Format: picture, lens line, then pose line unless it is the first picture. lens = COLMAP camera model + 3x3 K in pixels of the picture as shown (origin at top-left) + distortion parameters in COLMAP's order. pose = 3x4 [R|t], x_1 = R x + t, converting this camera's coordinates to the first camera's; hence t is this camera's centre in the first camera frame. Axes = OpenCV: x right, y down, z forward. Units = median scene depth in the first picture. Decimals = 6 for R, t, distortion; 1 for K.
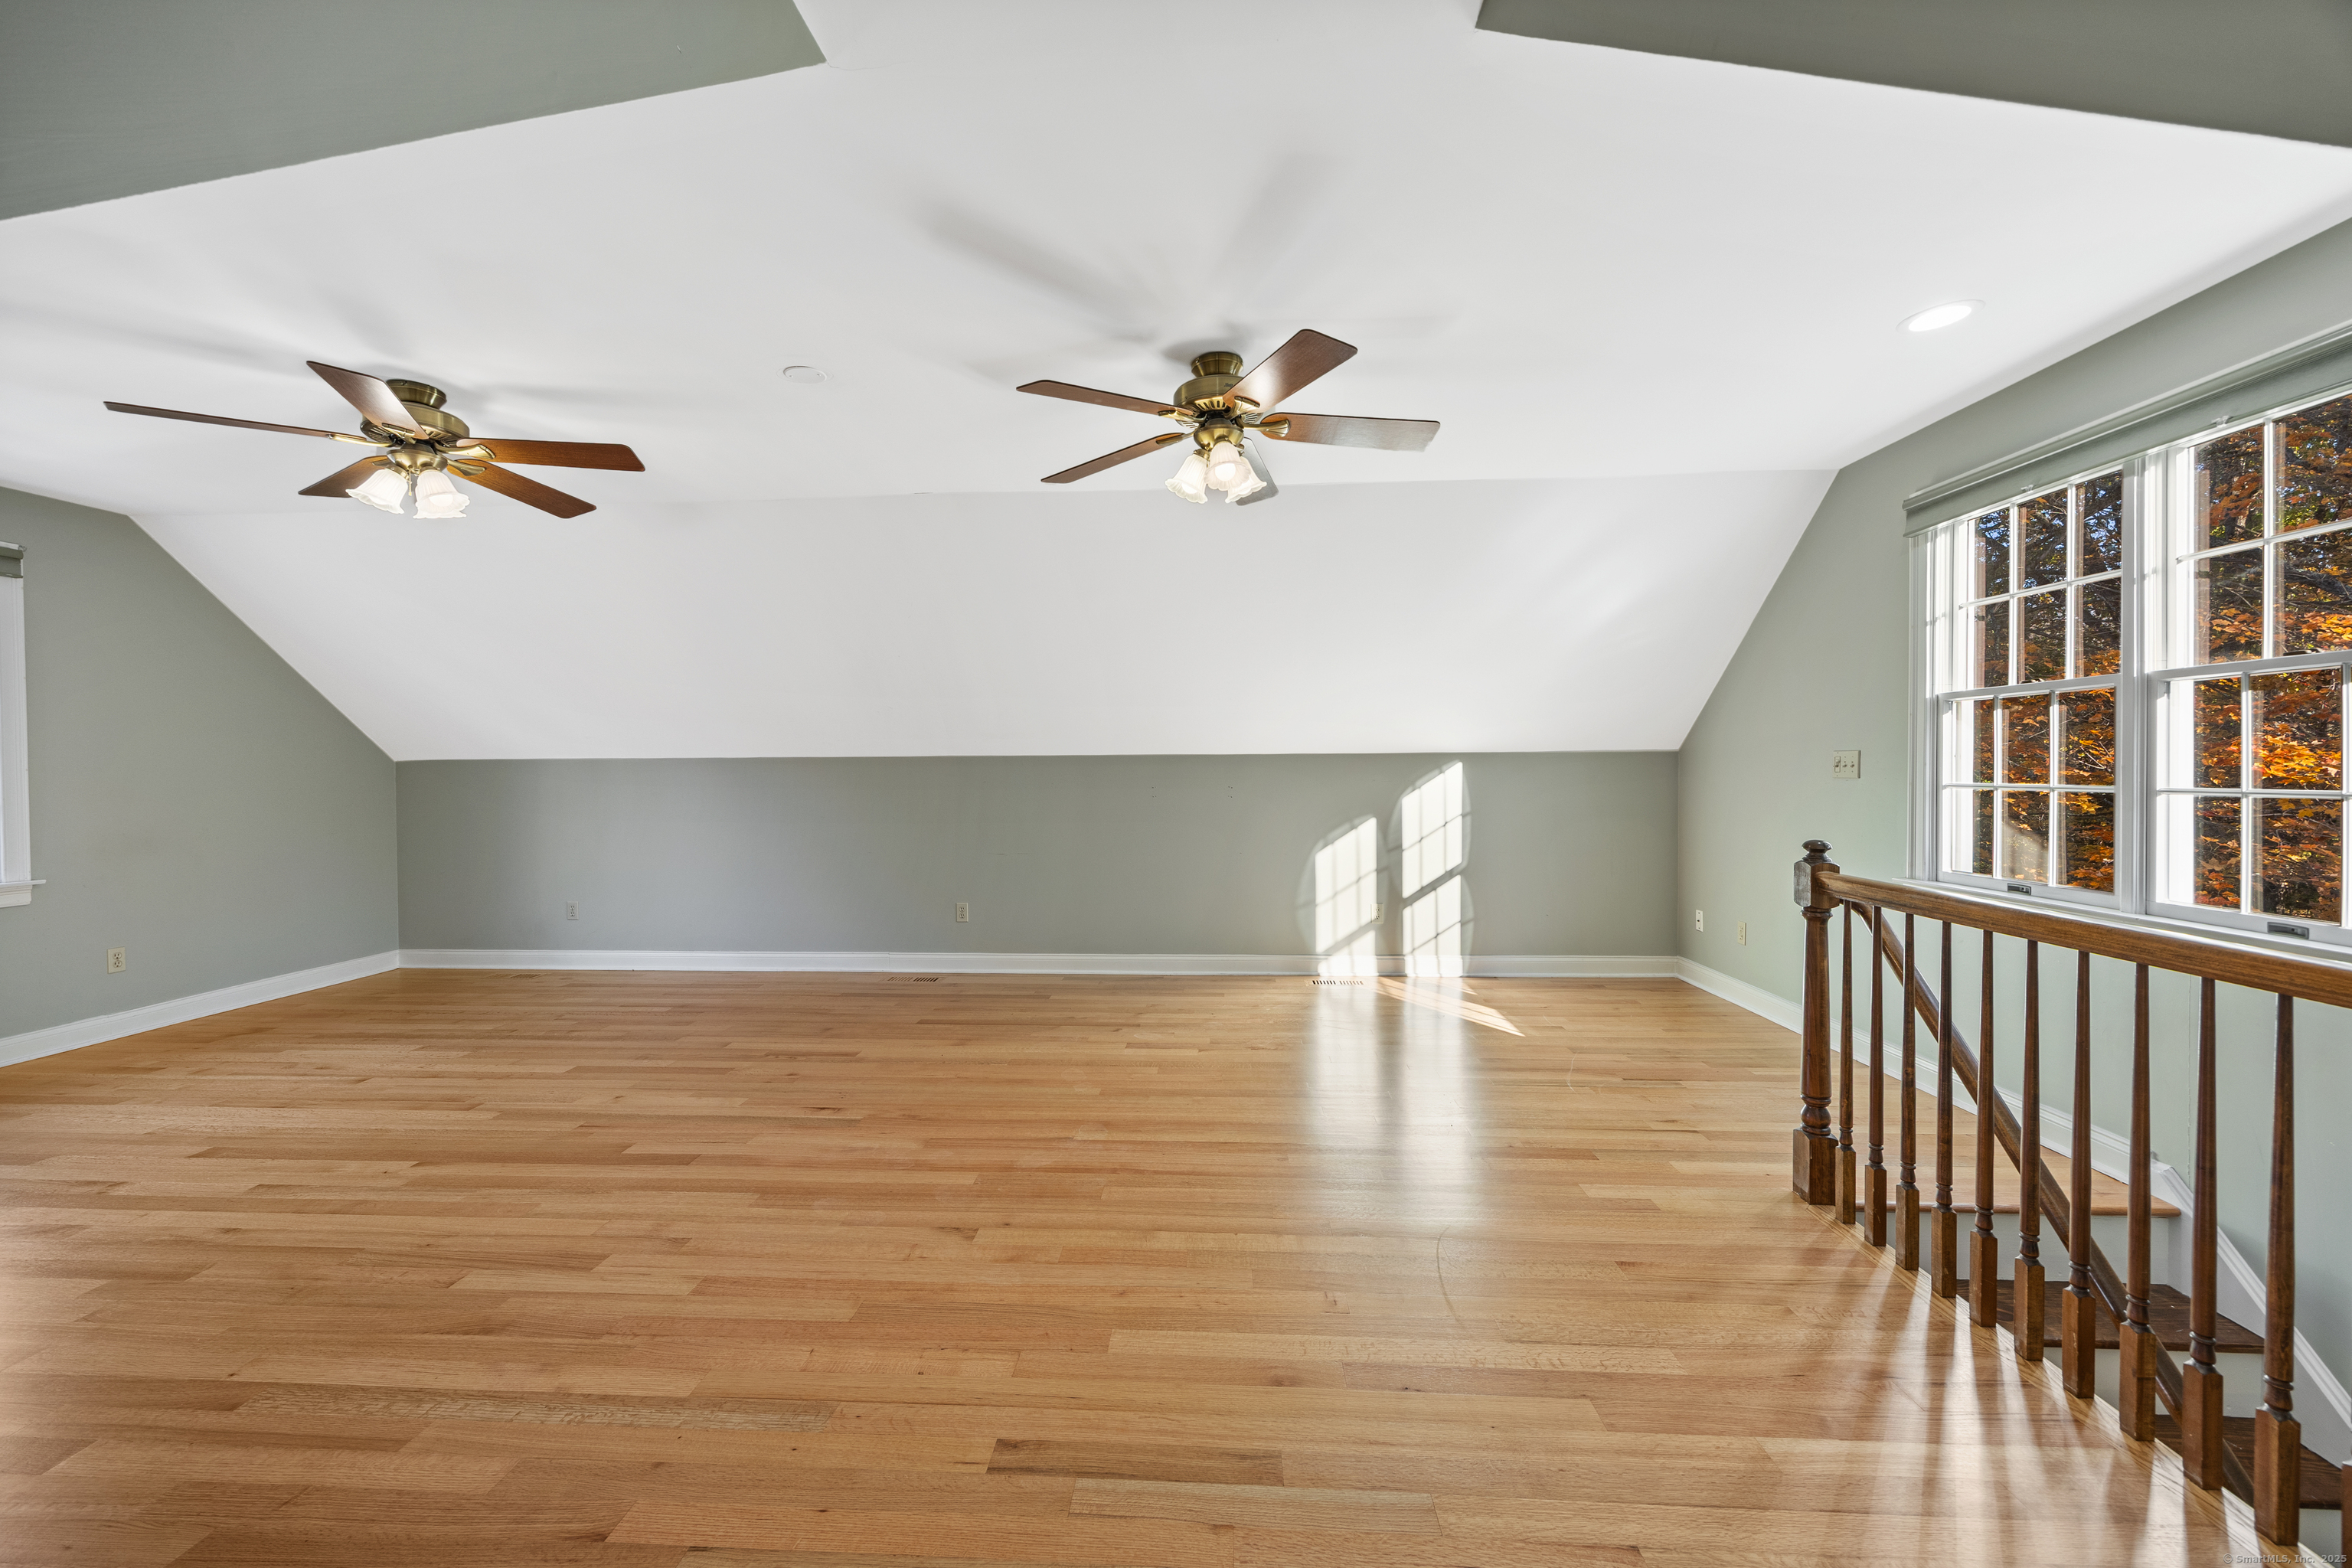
lens RADIAL K [[914.1, 0, 1180.6], [0, 914.1, 769.0], [0, 0, 1]] dist [0.007385, 0.000367]
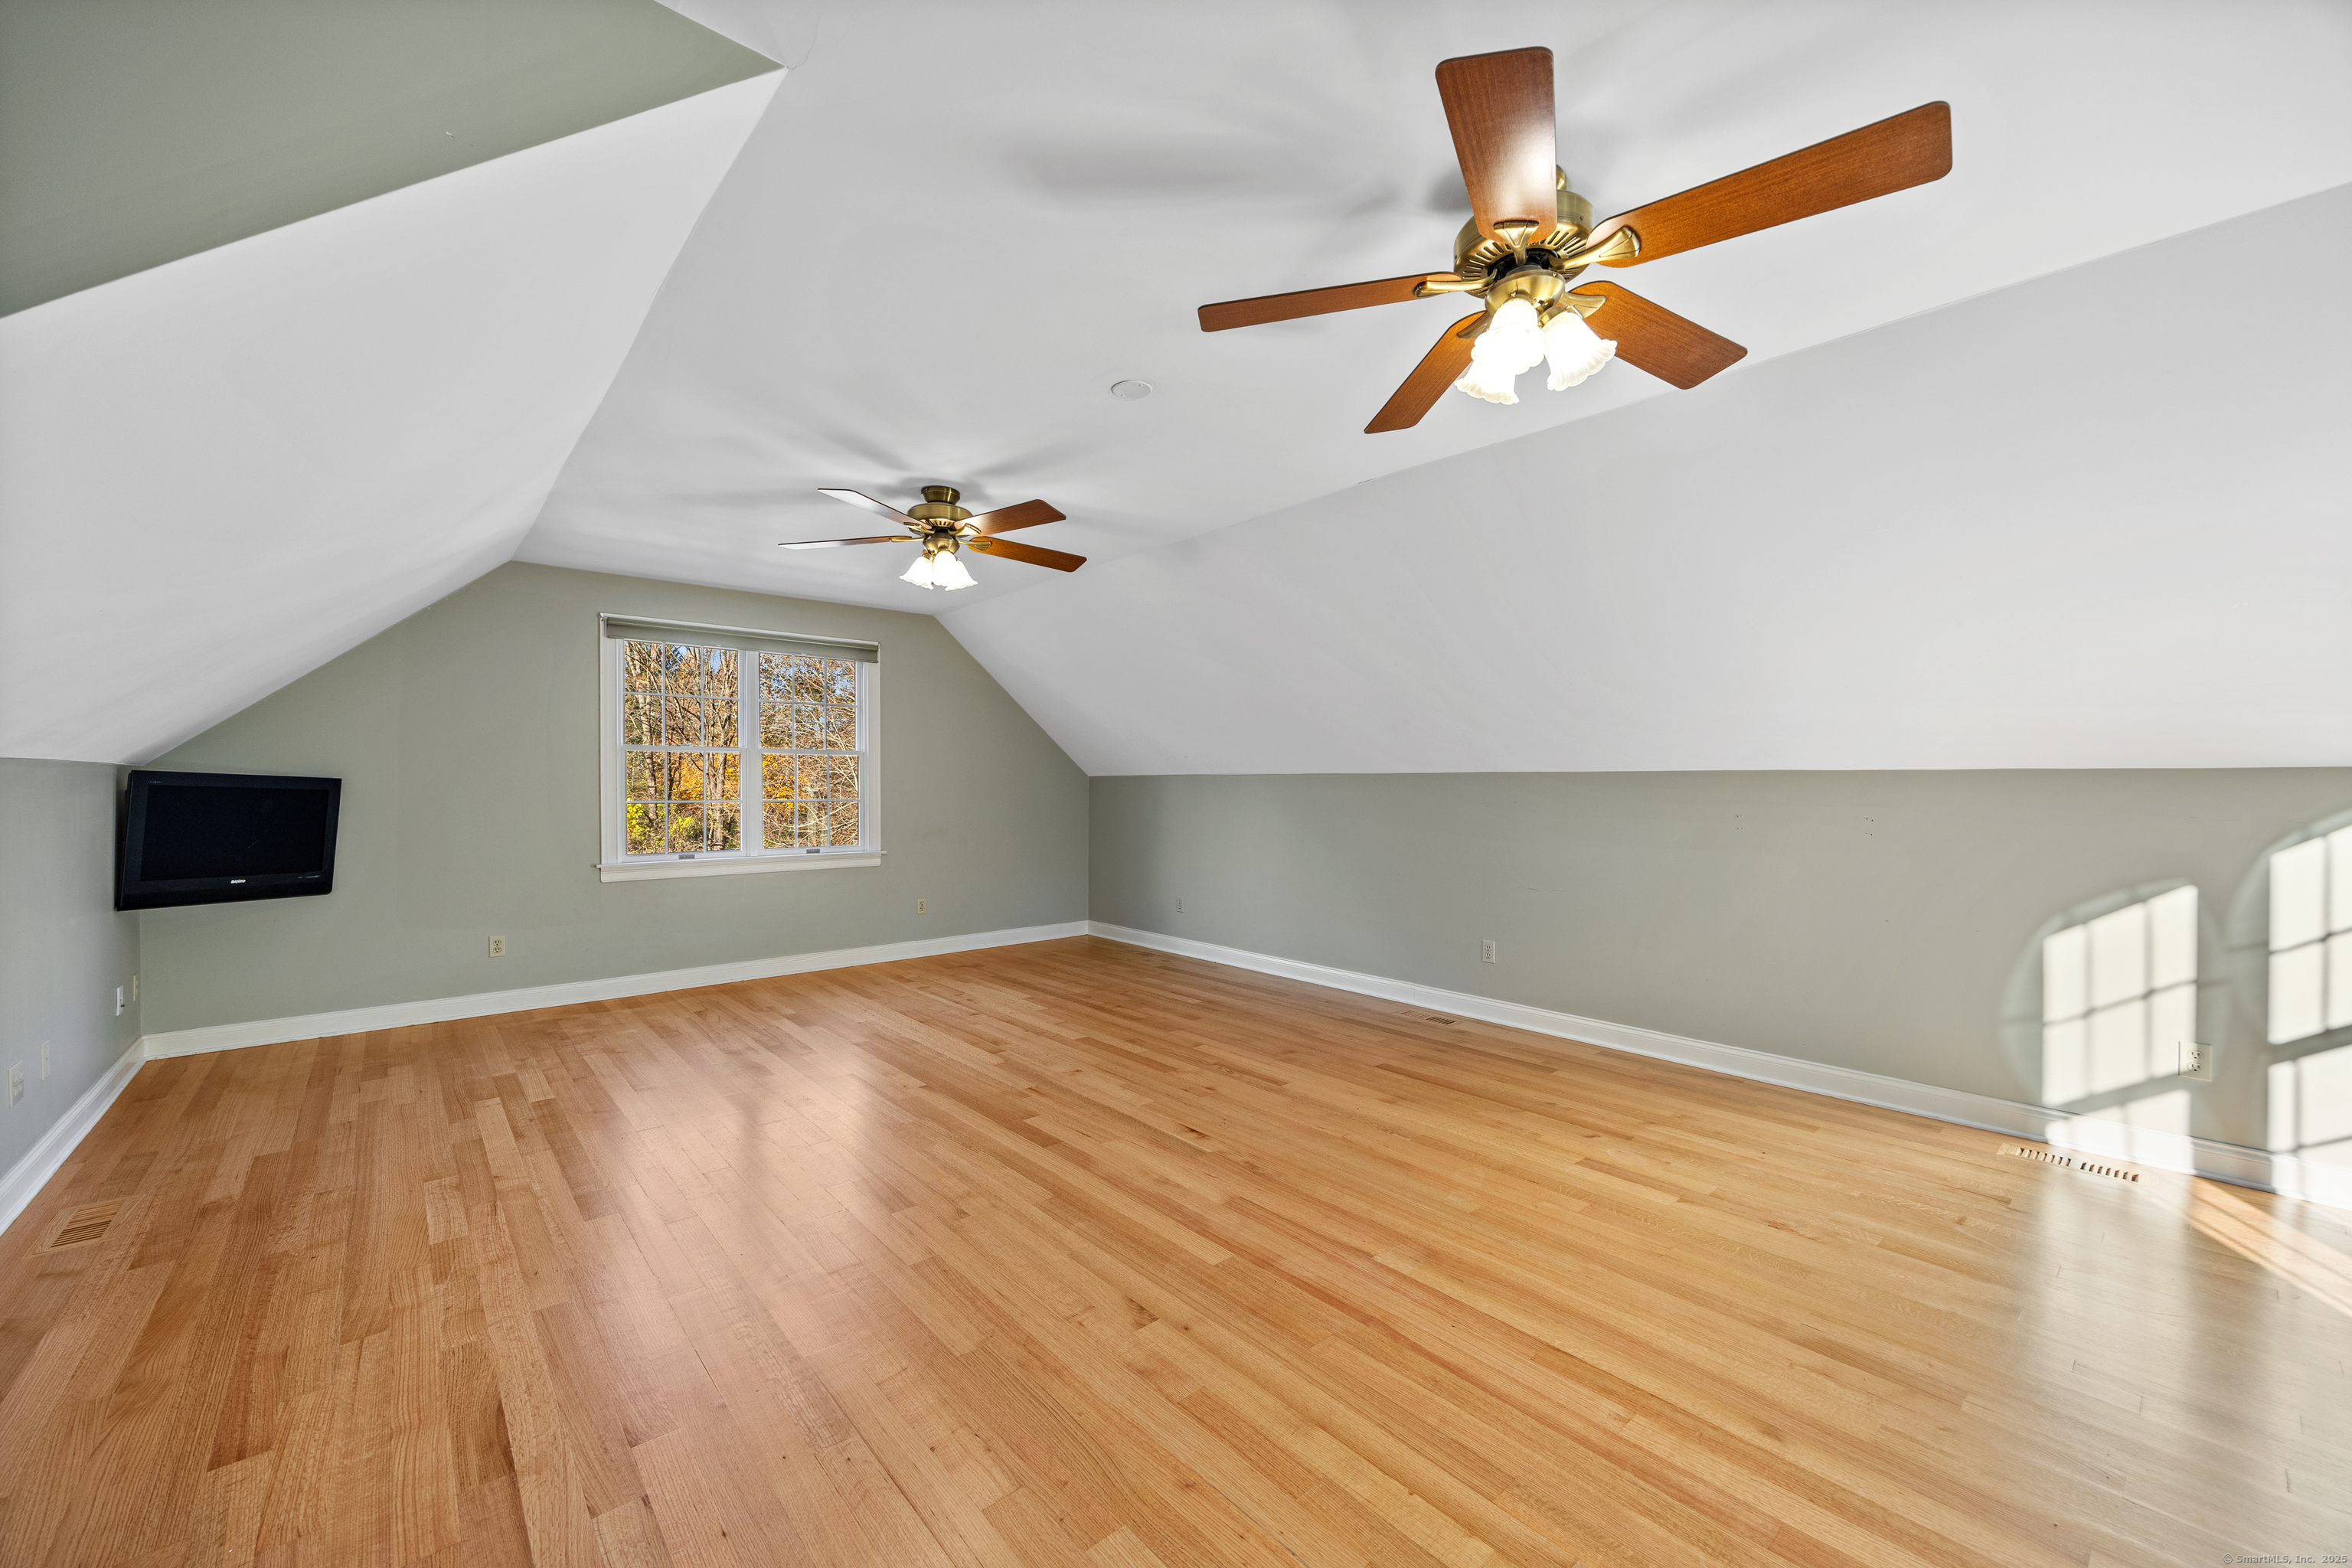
lens RADIAL K [[914.1, 0, 1183.0], [0, 914.1, 791.6], [0, 0, 1]] dist [0.007385, 0.000367]
pose [[0.698824, 0.012927, -0.715176, 0.263298], [-0.008691, 0.999916, 0.009583, -0.003172], [0.715241, -0.000481, 0.698878, 0.265607]]
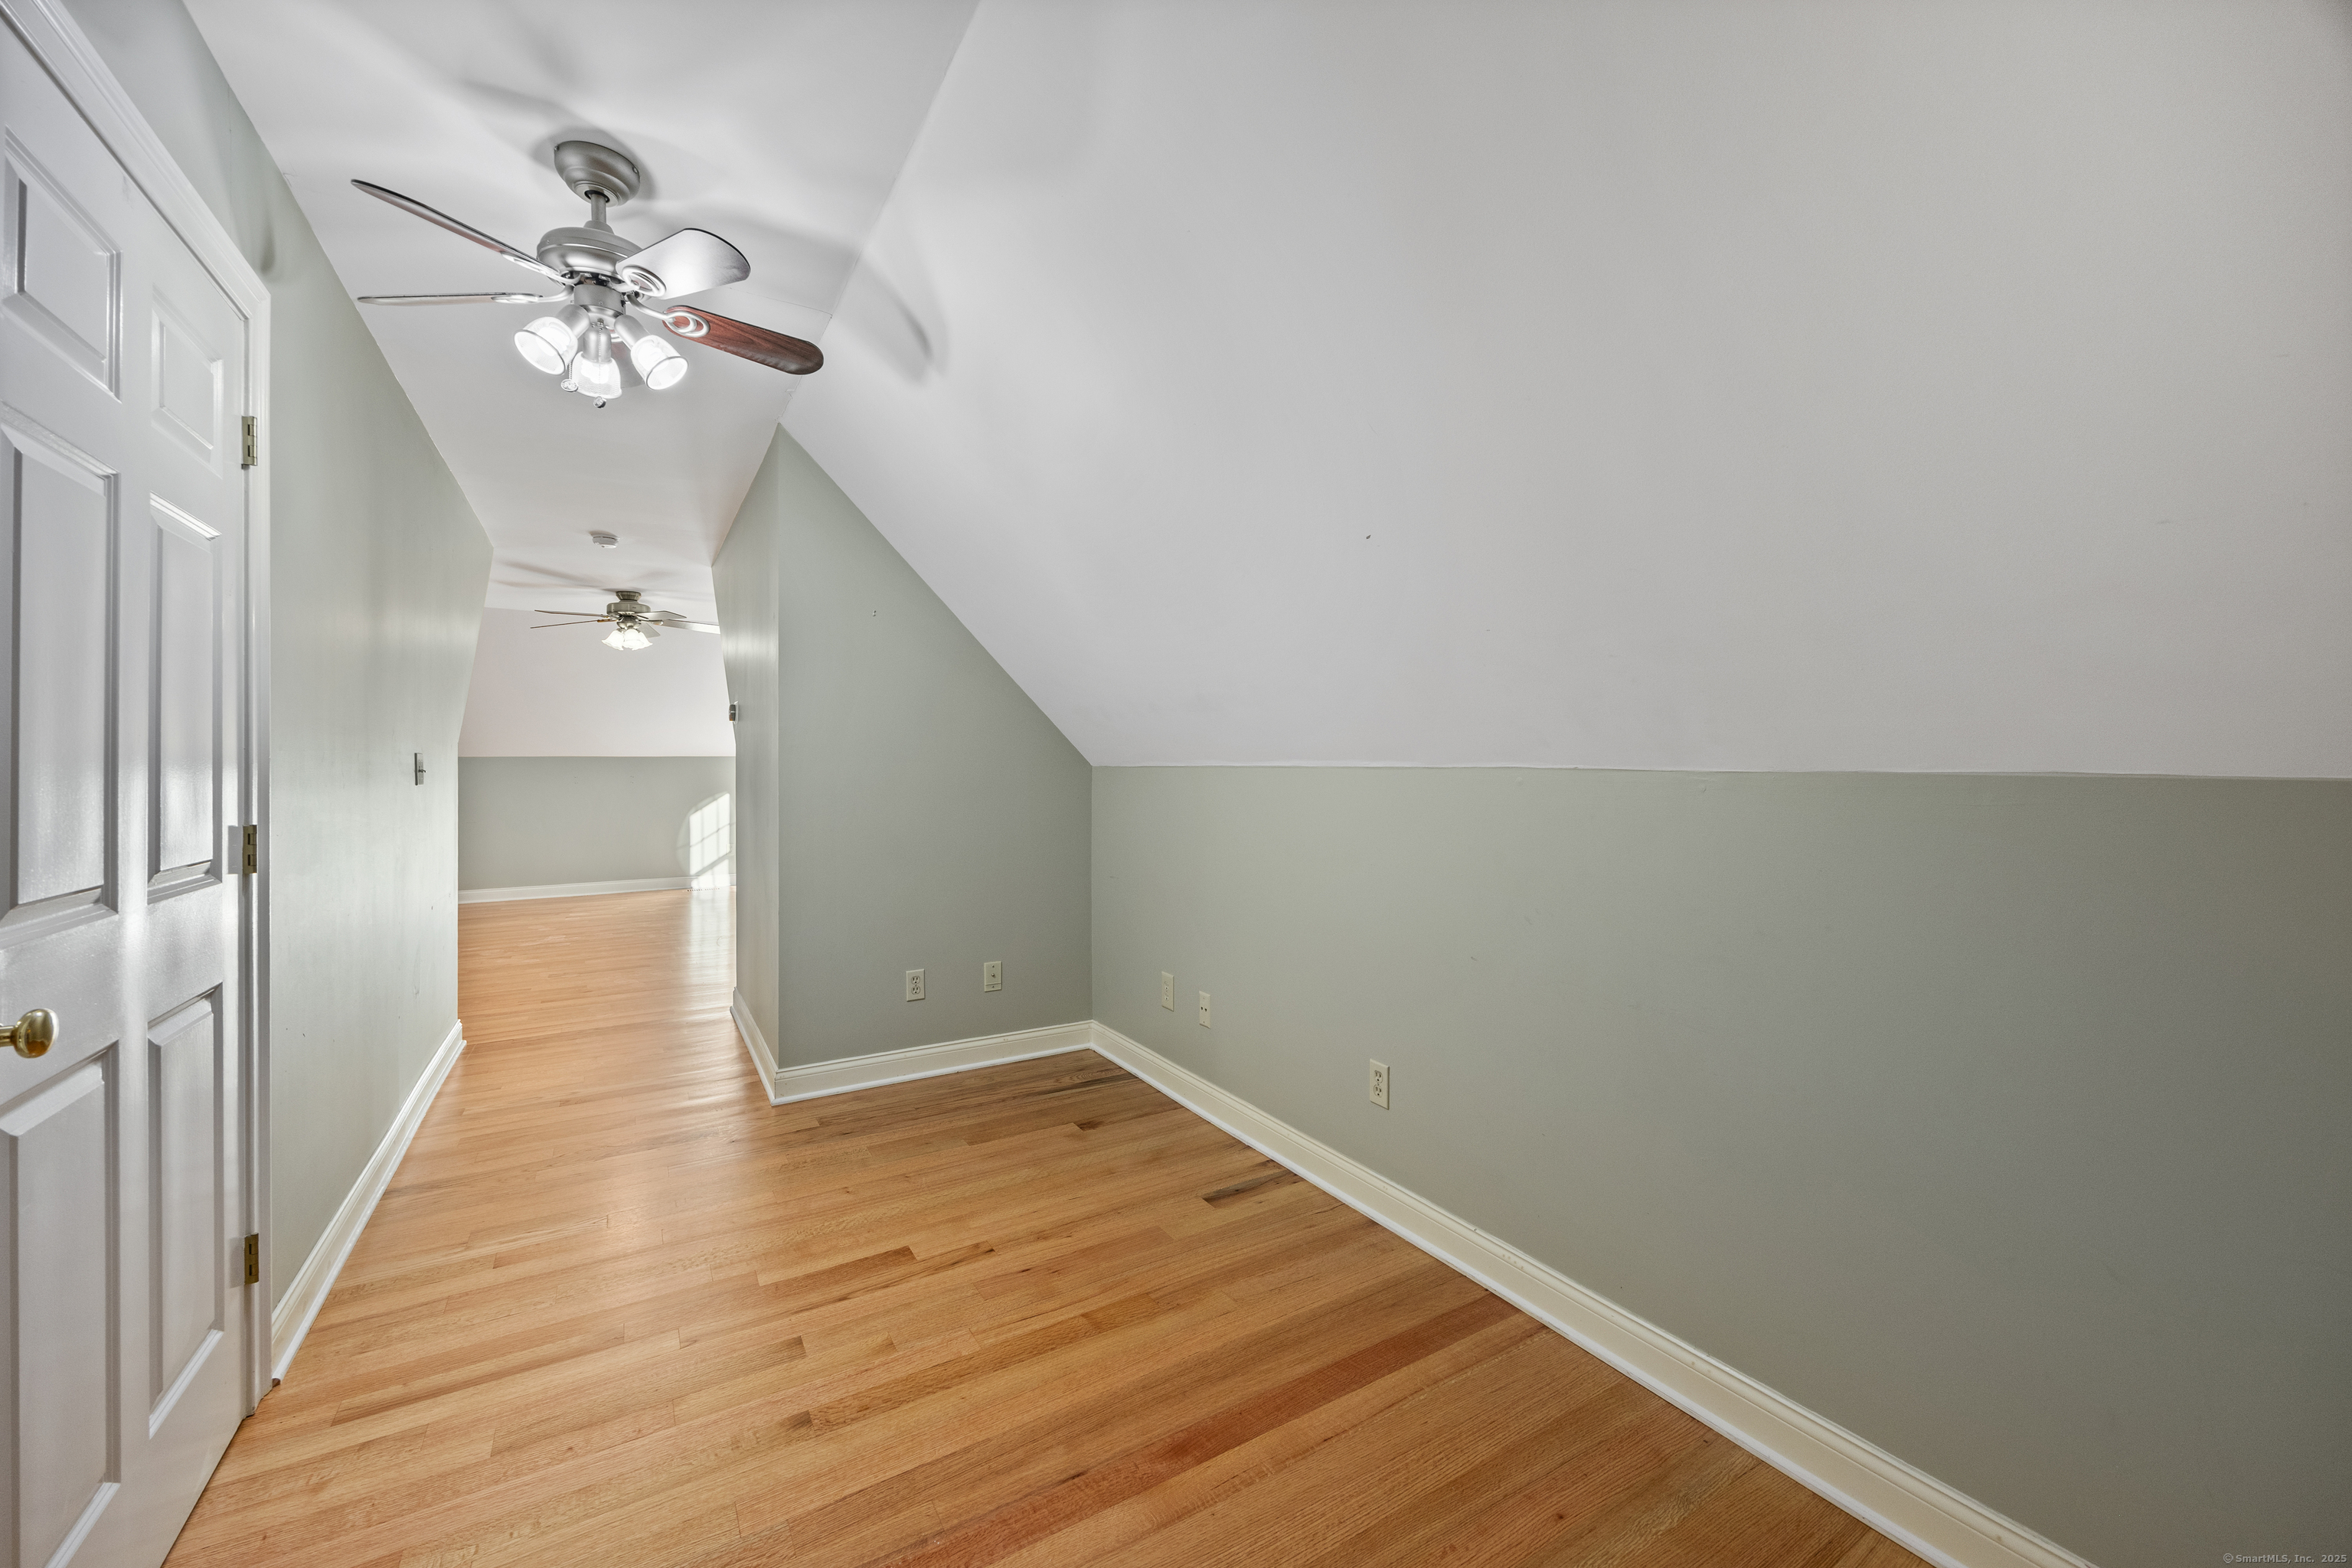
lens RADIAL K [[914.1, 0, 1176.5], [0, 914.1, 774.8], [0, 0, 1]] dist [0.007385, 0.000367]
pose [[0.824259, -0.001045, 0.566212, -0.099554], [-0.001284, 0.999992, 0.003715, 0.013343], [-0.566211, -0.003789, 0.824251, -1.296081]]
